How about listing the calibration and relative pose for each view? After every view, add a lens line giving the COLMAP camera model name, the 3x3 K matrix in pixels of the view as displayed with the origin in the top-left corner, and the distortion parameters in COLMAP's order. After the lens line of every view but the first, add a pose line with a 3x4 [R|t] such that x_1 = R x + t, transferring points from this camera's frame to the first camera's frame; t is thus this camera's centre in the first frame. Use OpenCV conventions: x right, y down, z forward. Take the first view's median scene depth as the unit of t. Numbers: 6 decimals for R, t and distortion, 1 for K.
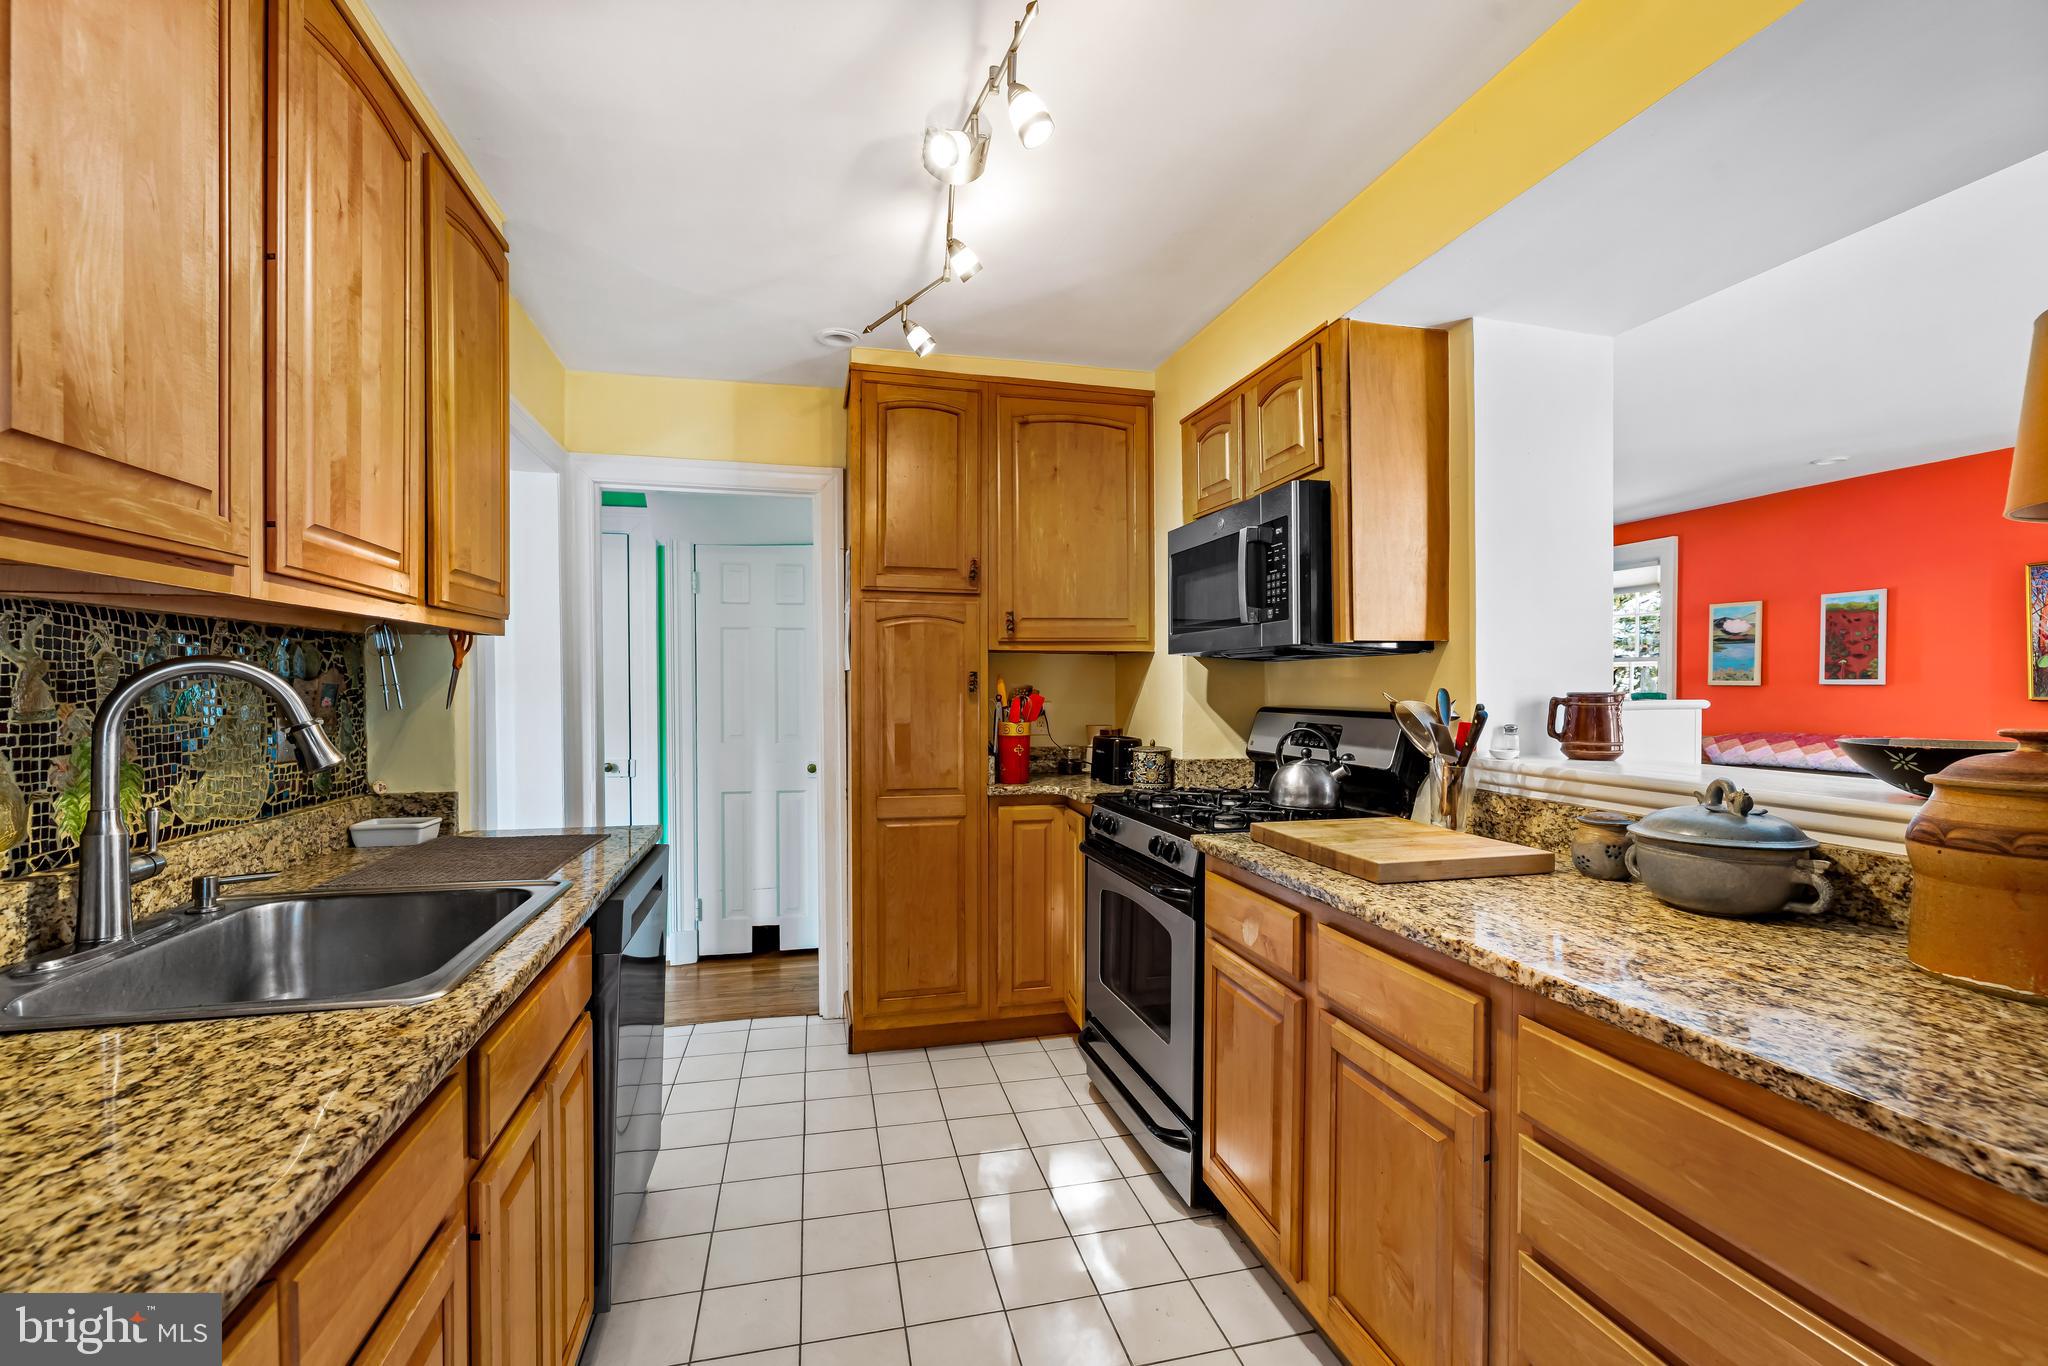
lens RADIAL K [[888.6, 0, 1035.7], [0, 888.6, 687.9], [0, 0, 1]] dist [-0.003974, 0.000135]
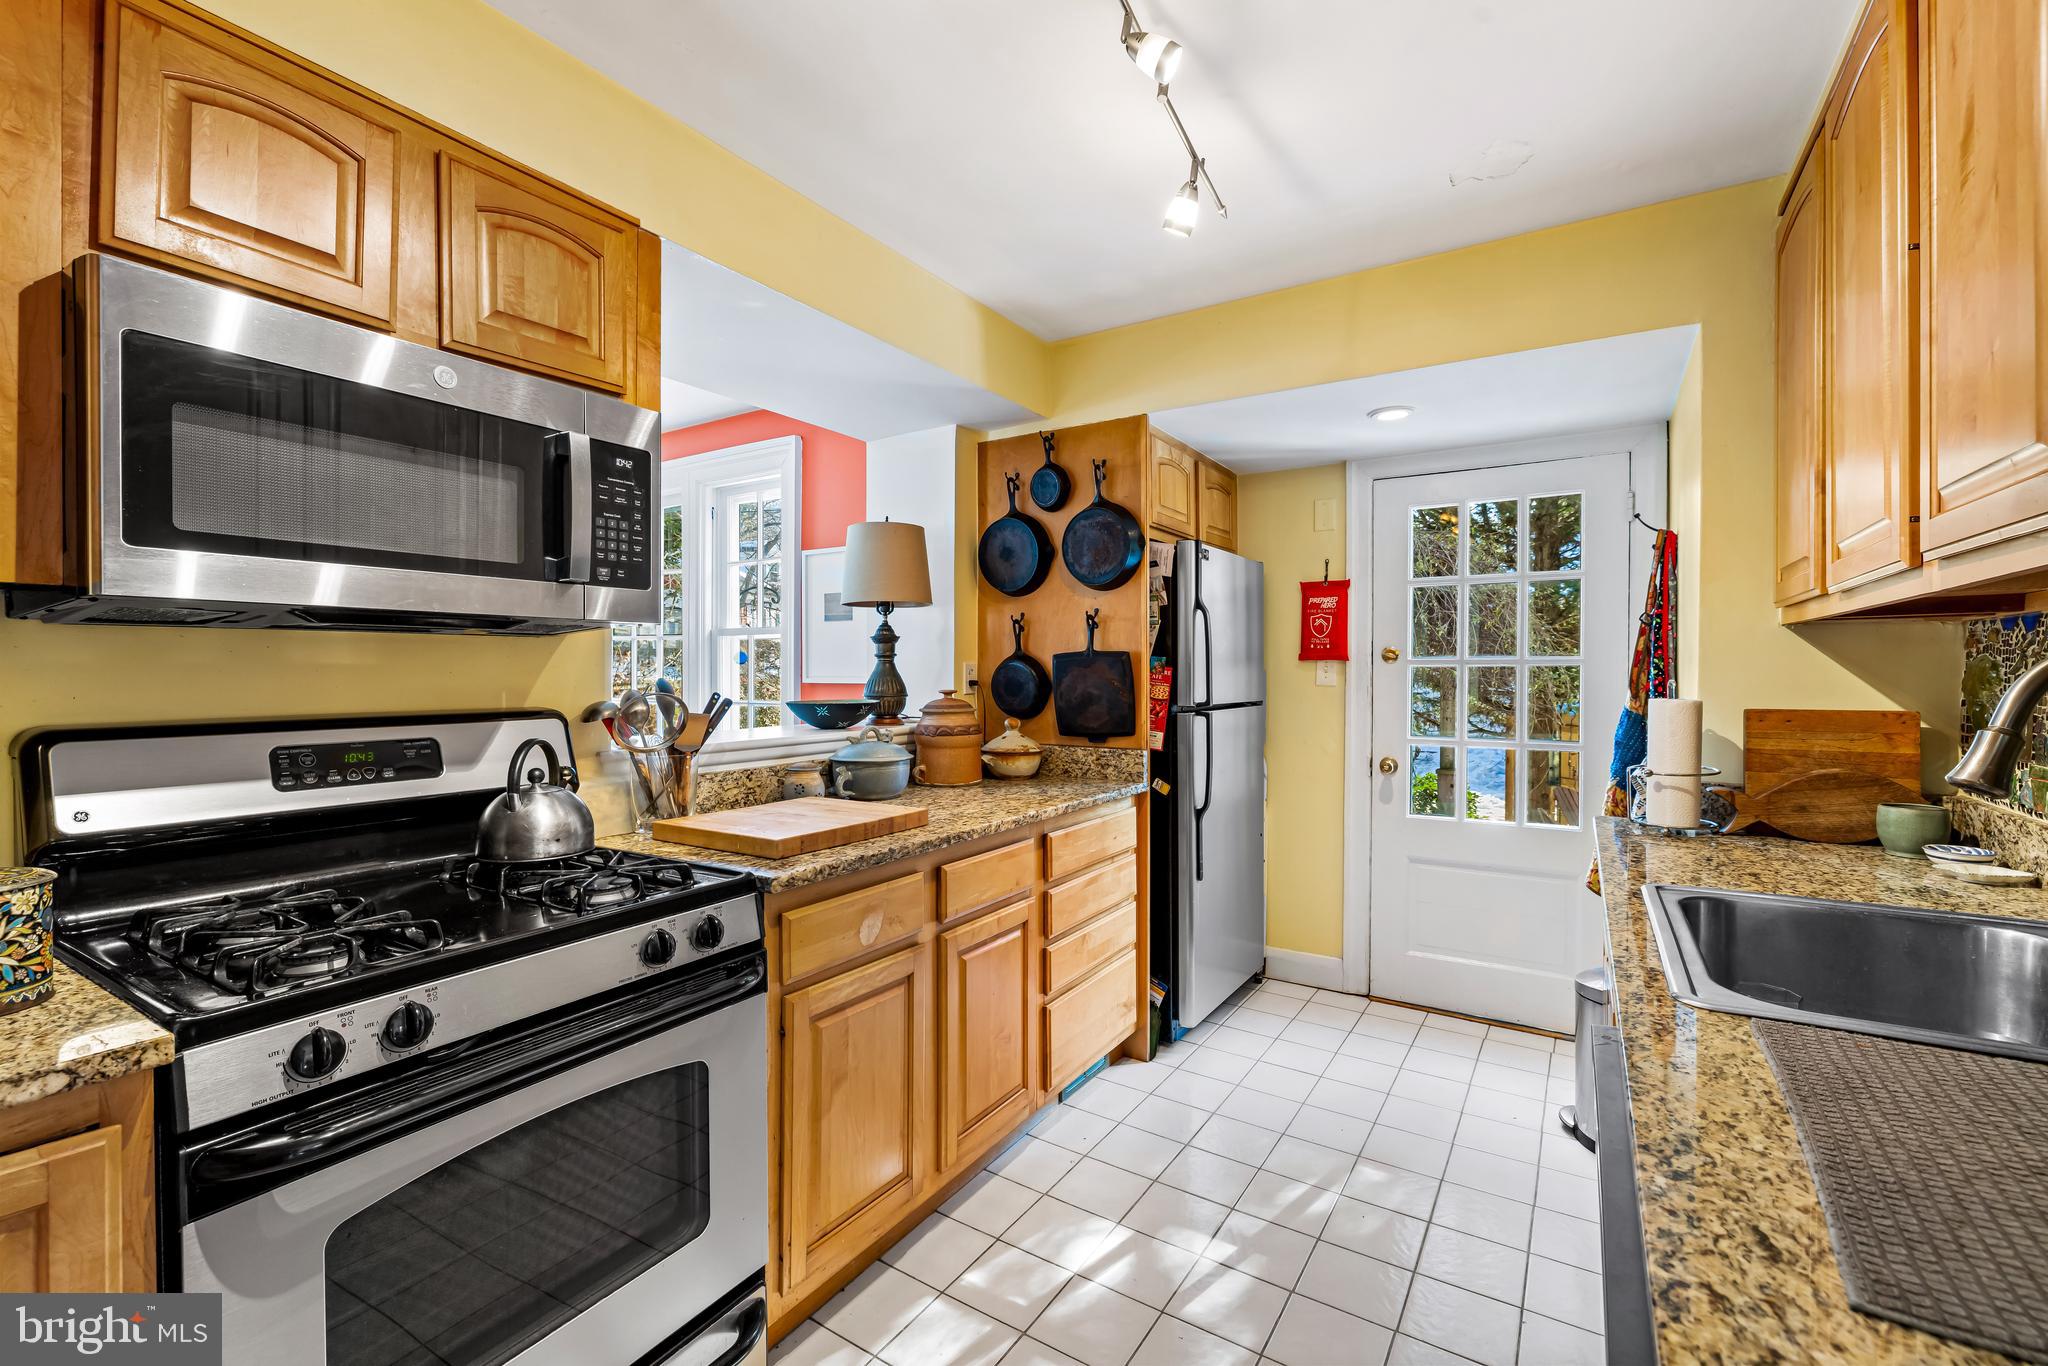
lens RADIAL K [[888.6, 0, 1010.5], [0, 888.6, 675.9], [0, 0, 1]] dist [-0.003974, 0.000135]
pose [[-0.674040, -0.005834, 0.738672, -0.835701], [0.003121, 0.999937, 0.010746, -0.019152], [-0.738688, 0.009549, -0.673980, 2.225114]]
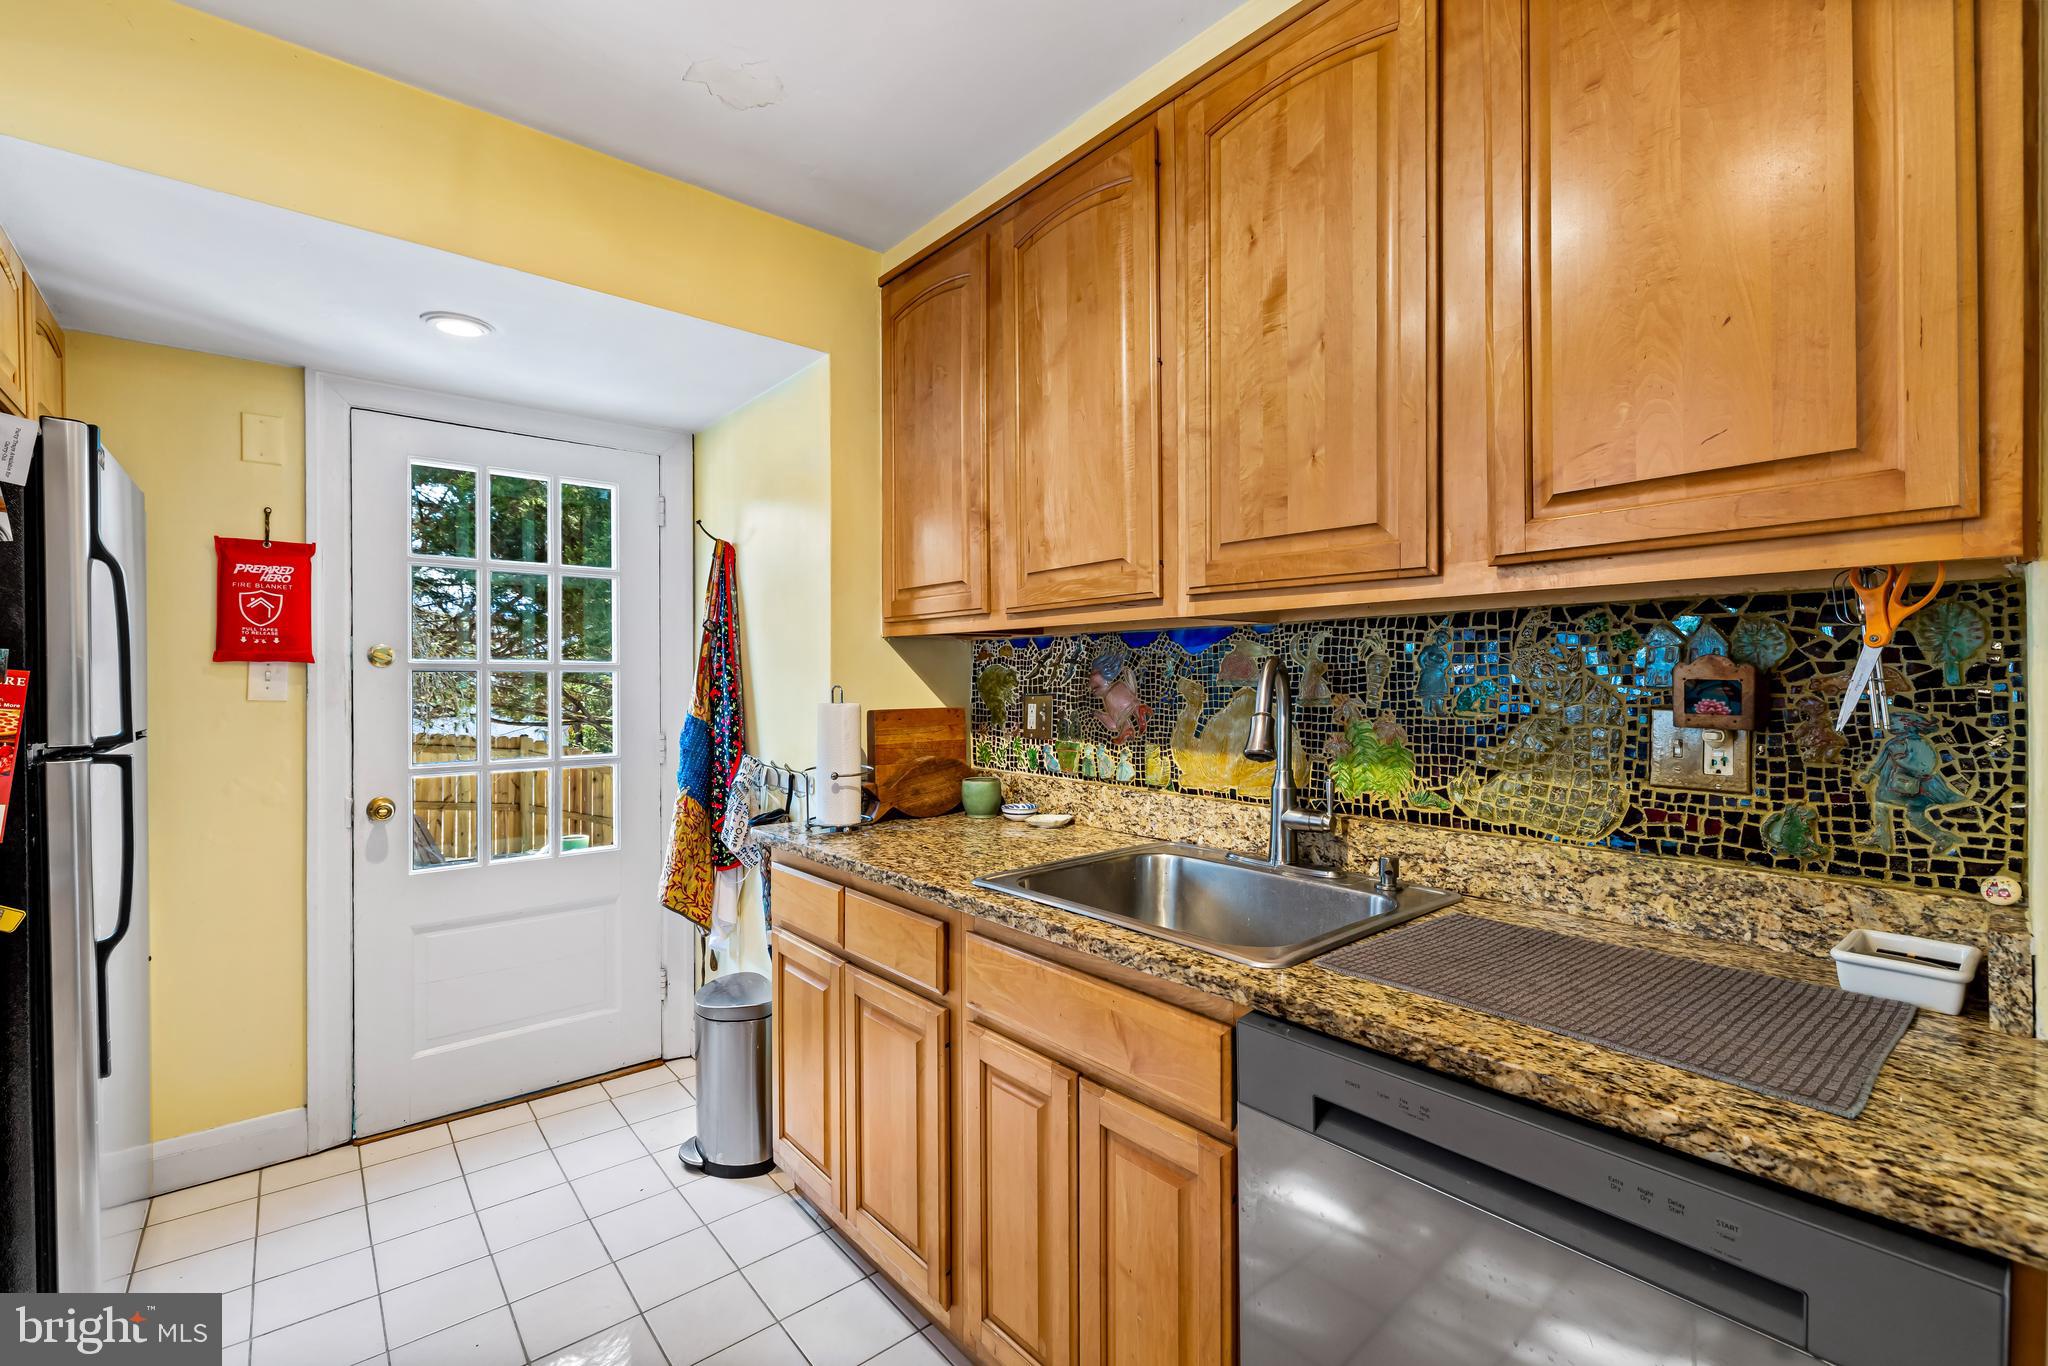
lens RADIAL K [[888.6, 0, 1030.1], [0, 888.6, 684.7], [0, 0, 1]] dist [-0.003974, 0.000135]
pose [[-0.898268, 0.002682, -0.439439, -0.069397], [-0.001748, 0.999952, 0.009676, -0.008846], [0.439444, 0.009459, -0.898220, 1.945500]]
